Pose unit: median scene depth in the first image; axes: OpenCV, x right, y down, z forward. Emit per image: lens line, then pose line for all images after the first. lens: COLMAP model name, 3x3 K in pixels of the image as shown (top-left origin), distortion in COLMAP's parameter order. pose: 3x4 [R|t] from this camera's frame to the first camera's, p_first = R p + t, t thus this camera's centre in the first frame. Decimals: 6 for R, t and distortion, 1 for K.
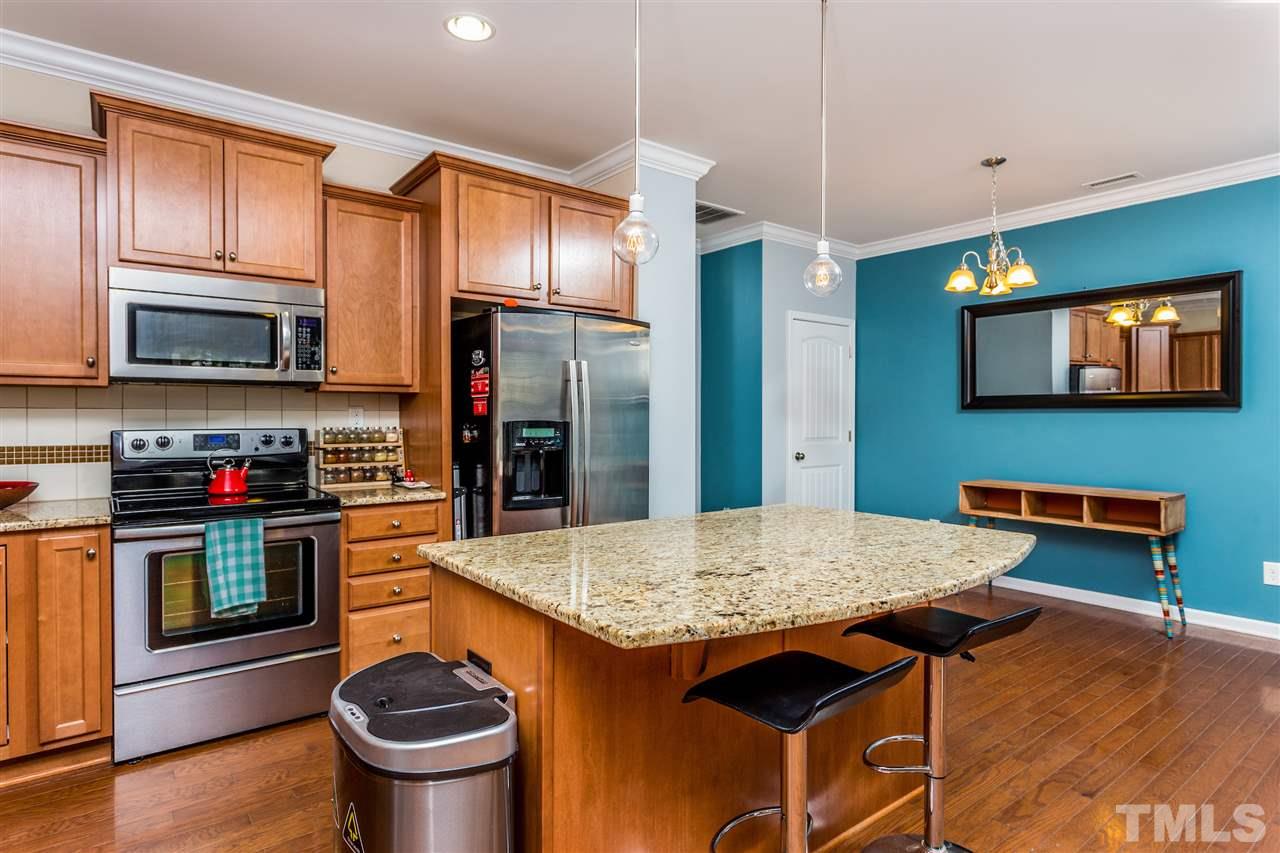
lens RADIAL K [[697.7, 0, 634.2], [0, 697.7, 426.5], [0, 0, 1]] dist [0.007978, -0.000591]
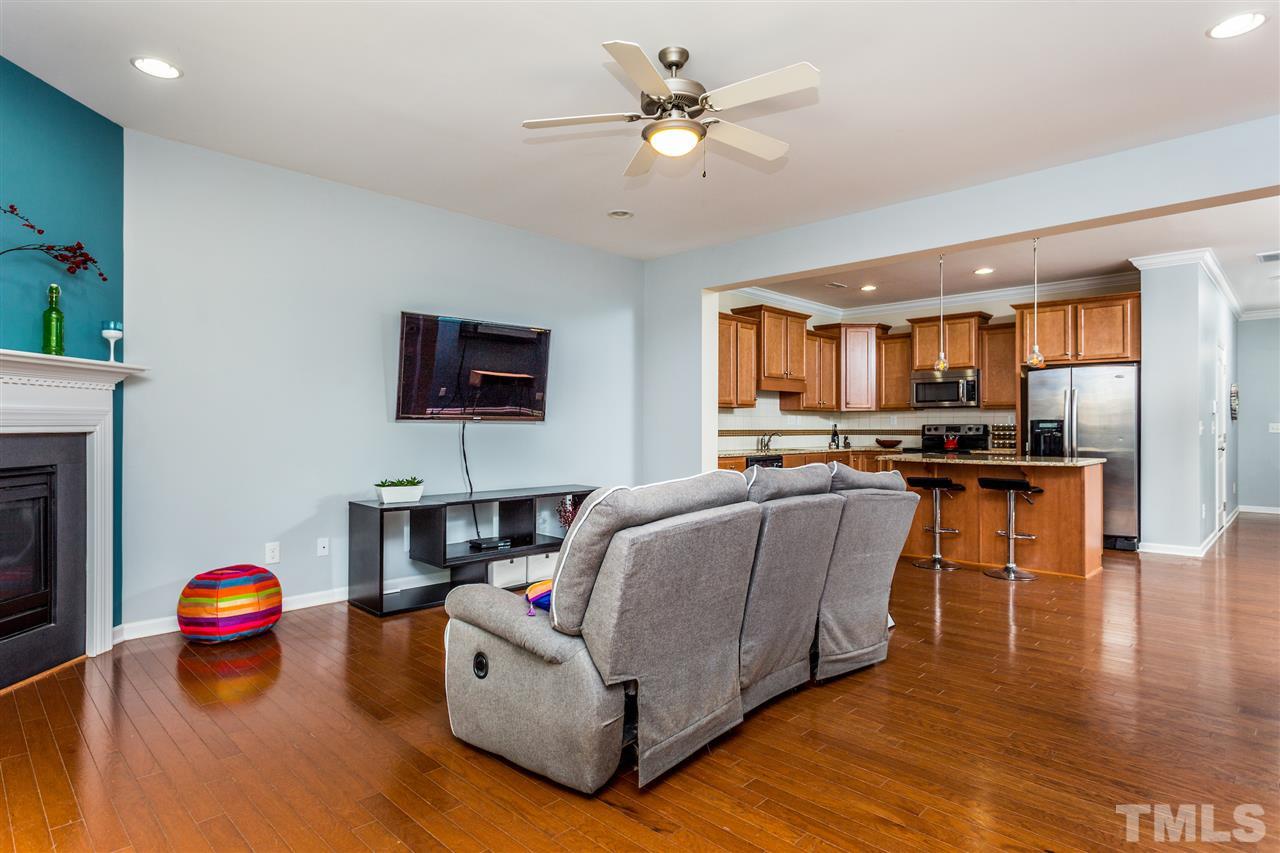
lens RADIAL K [[697.7, 0, 644.3], [0, 697.7, 423.6], [0, 0, 1]] dist [0.007978, -0.000591]
pose [[0.128051, -0.006564, -0.991746, 1.852709], [-0.019626, 0.999766, -0.009151, 0.047107], [0.991573, 0.020636, 0.127892, -0.493013]]
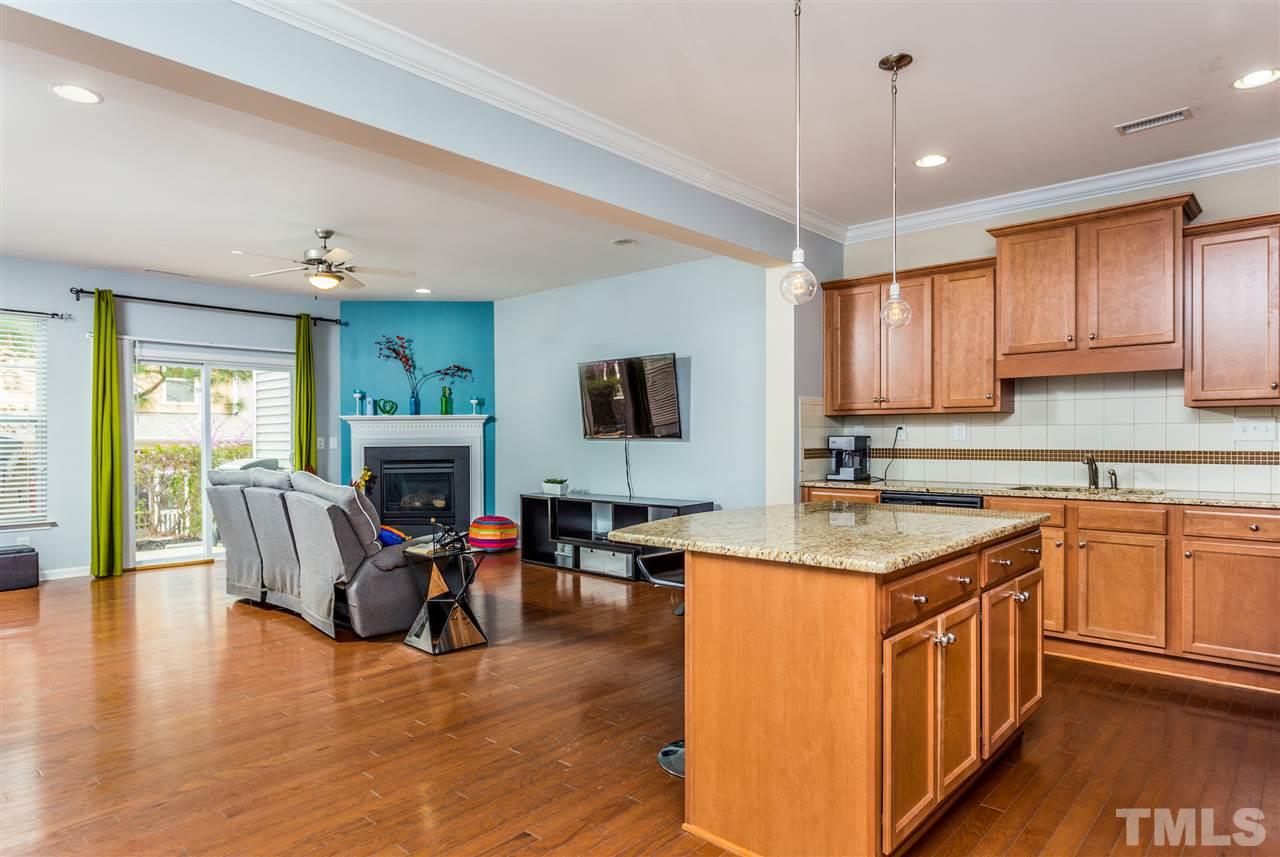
lens RADIAL K [[745.4, 0, 633.4], [0, 745.4, 434.7], [0, 0, 1]] dist [0.007261, 0.001762]
pose [[-0.988464, 0.002677, -0.151431, 0.476271], [0.000460, 0.999892, 0.014669, -0.011202], [0.151454, 0.014430, -0.988359, 1.492515]]
